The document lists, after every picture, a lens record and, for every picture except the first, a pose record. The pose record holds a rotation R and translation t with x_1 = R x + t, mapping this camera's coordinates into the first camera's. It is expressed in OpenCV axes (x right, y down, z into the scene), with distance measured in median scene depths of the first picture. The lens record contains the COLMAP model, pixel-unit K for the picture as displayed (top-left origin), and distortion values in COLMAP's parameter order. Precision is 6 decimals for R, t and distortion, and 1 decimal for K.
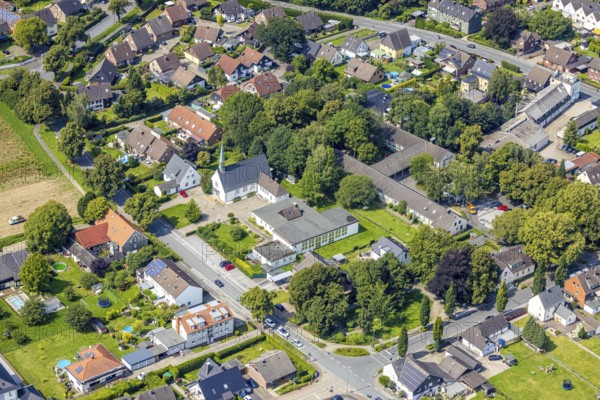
lens RADIAL K [[1703.4, 0, 300.0], [0, 1703.4, 200.0], [0, 0, 1]] dist [-0.087940, -0.735217]
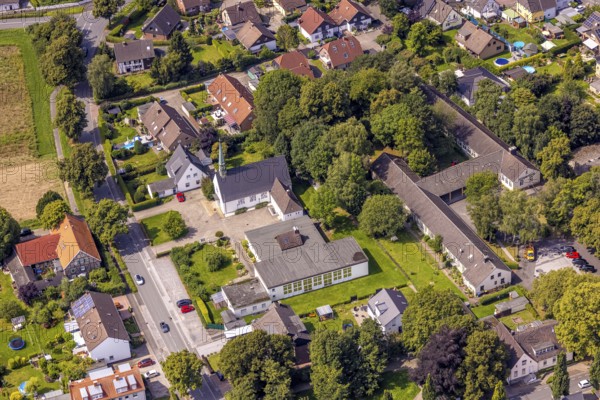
lens RADIAL K [[1703.4, 0, 300.0], [0, 1703.4, 200.0], [0, 0, 1]] dist [-0.087940, -0.735217]
pose [[0.961079, 0.091913, -0.260536, 0.195893], [-0.066715, 0.992339, 0.103980, -0.089773], [0.268097, -0.082552, 0.959848, 0.241675]]
